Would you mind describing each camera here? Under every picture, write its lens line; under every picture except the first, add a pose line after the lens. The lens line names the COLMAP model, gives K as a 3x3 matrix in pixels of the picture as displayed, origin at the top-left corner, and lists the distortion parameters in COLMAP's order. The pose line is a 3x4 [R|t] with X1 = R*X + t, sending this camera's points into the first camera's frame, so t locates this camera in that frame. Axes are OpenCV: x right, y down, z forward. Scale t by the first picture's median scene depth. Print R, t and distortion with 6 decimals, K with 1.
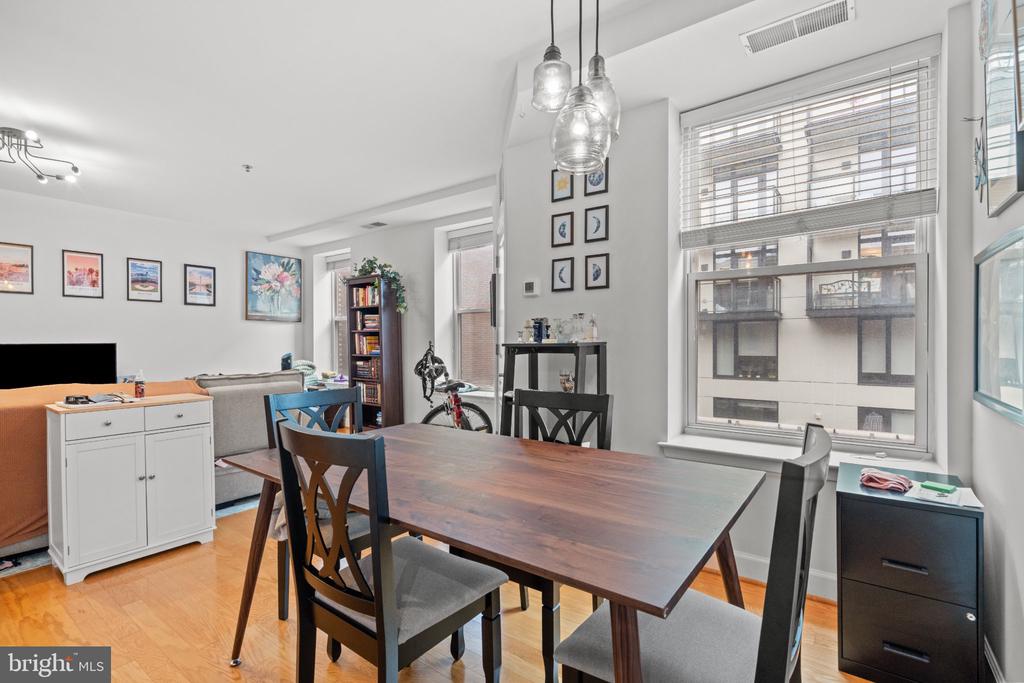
lens RADIAL K [[466.7, 0, 503.9], [0, 466.7, 343.6], [0, 0, 1]] dist [-0.003390, -0.000482]
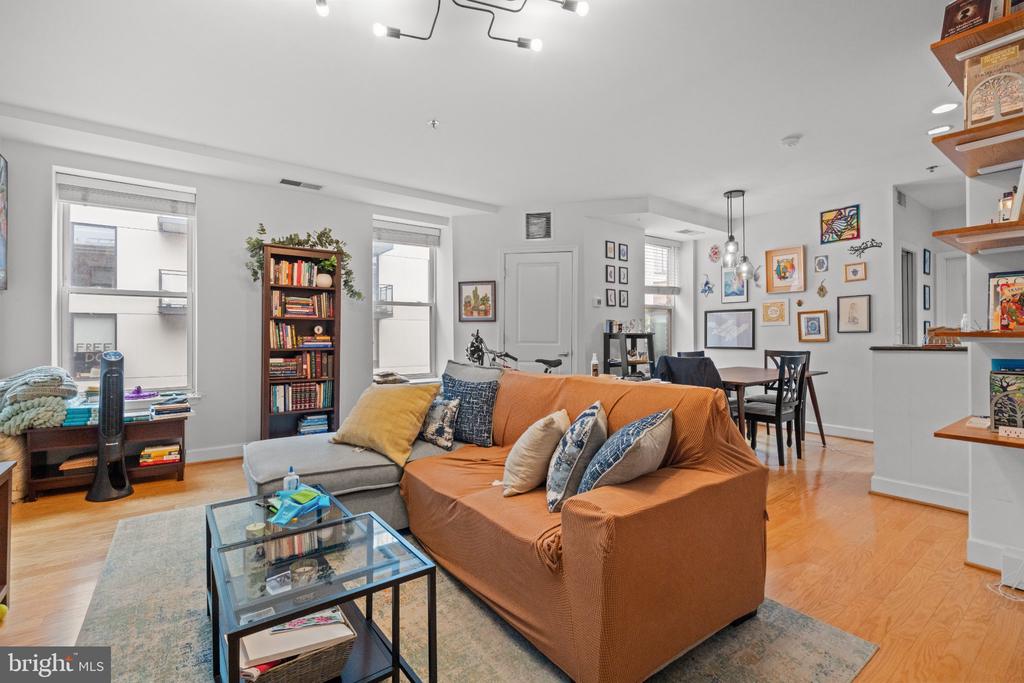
lens RADIAL K [[460.4, 0, 504.1], [0, 460.4, 338.2], [0, 0, 1]] dist [-0.004321, -0.000192]
pose [[0.287533, -0.000585, 0.957771, -0.907246], [0.005699, 0.999983, -0.001100, 0.009147], [-0.957754, 0.005775, 0.287531, 0.441118]]
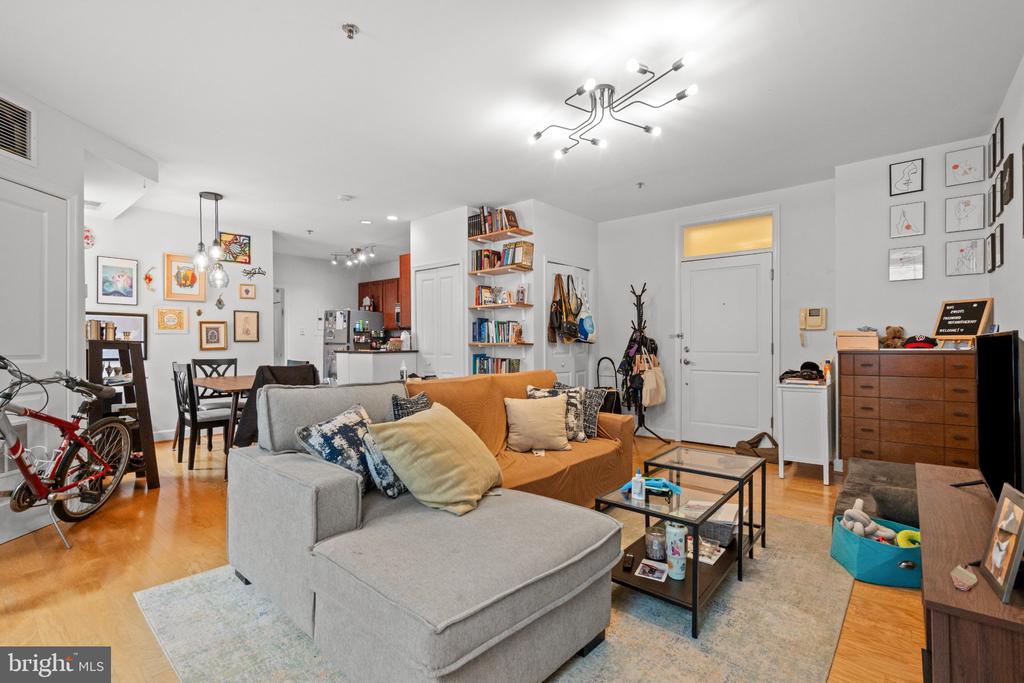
lens RADIAL K [[464.5, 0, 506.9], [0, 464.5, 347.6], [0, 0, 1]] dist [-0.002107, 0.000646]
pose [[-0.998508, 0.005320, 0.054344, -0.530947], [0.006123, 0.999875, 0.014604, 0.003055], [-0.054259, 0.014915, -0.998415, 1.079571]]
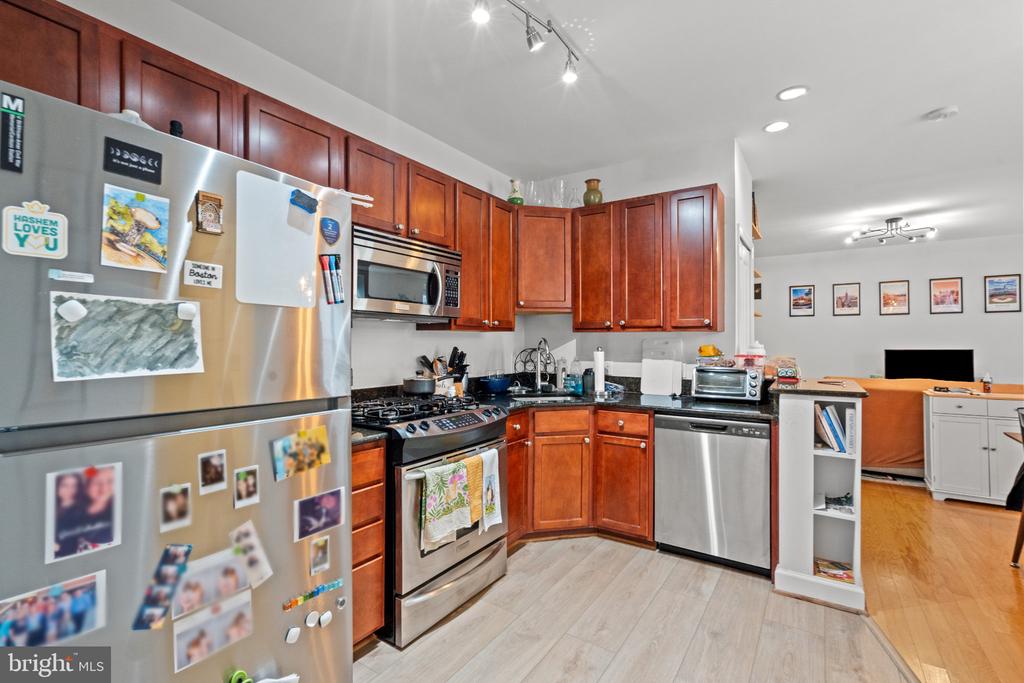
lens RADIAL K [[459.5, 0, 511.1], [0, 459.5, 339.2], [0, 0, 1]] dist [0.000027, 0.000482]
pose [[0.049436, -0.004607, -0.998767, 0.267166], [0.000439, 0.999989, -0.004591, -0.020075], [0.998777, -0.000212, 0.049438, -0.230777]]
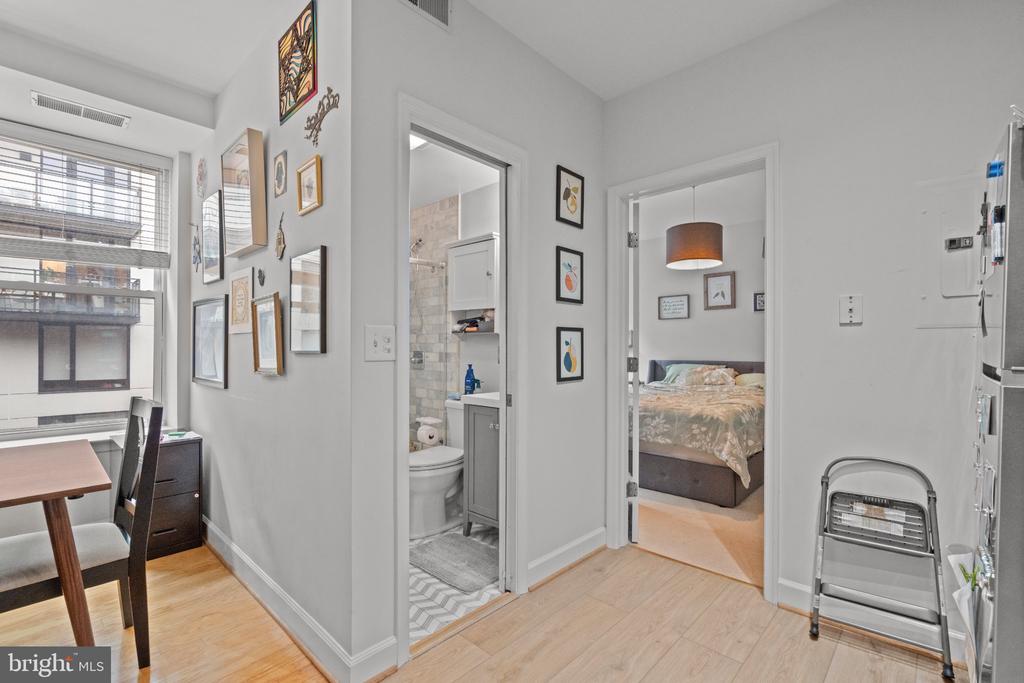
lens RADIAL K [[464.5, 0, 506.9], [0, 464.5, 347.6], [0, 0, 1]] dist [-0.002107, 0.000646]
pose [[0.107504, 0.006593, 0.994183, -0.185525], [-0.000855, 0.999978, -0.006539, -0.000305], [-0.994204, -0.000147, 0.107508, -0.114827]]
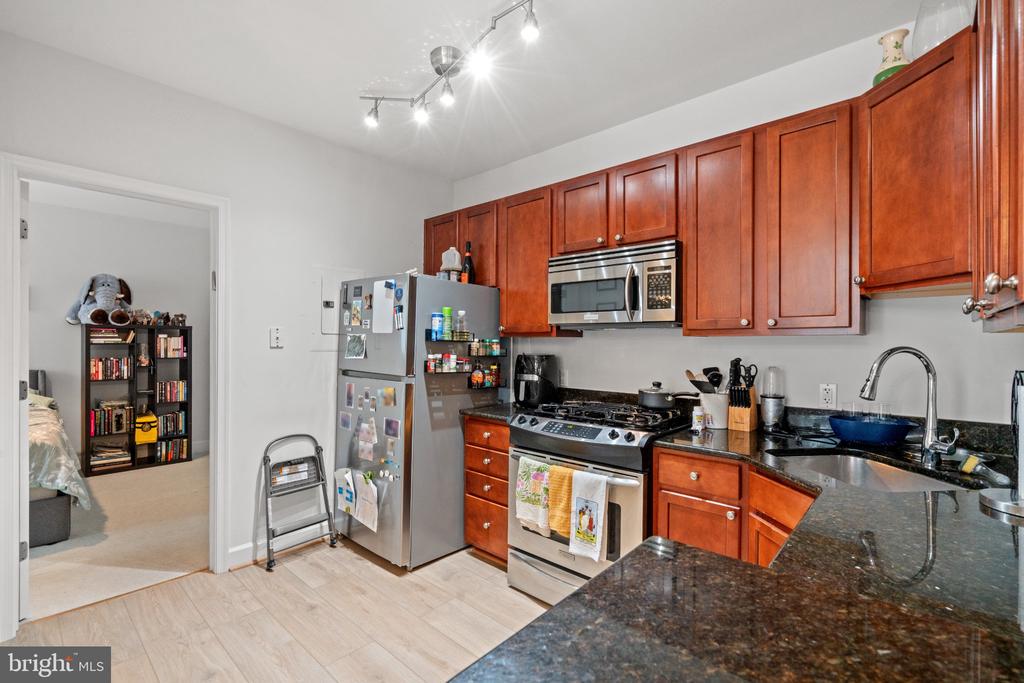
lens RADIAL K [[464.5, 0, 506.9], [0, 464.5, 347.6], [0, 0, 1]] dist [-0.002107, 0.000646]
pose [[-0.995453, -0.004135, 0.095164, -0.111968], [-0.003150, 0.999940, 0.010489, -0.026157], [-0.095202, 0.010142, -0.995406, 0.144215]]
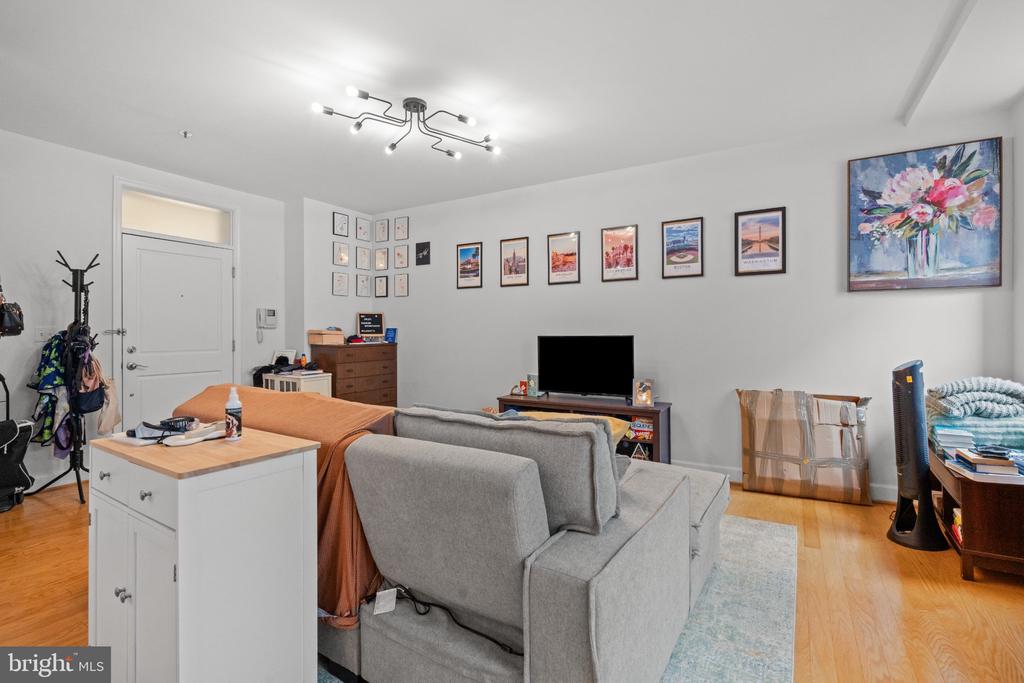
lens RADIAL K [[465.2, 0, 510.9], [0, 465.2, 334.6], [0, 0, 1]] dist [0.001128, 0.000587]
pose [[0.101343, 0.006328, -0.994831, -0.074391], [-0.000920, 0.999980, 0.006267, -0.006133], [0.994851, 0.000281, 0.101347, 0.630820]]
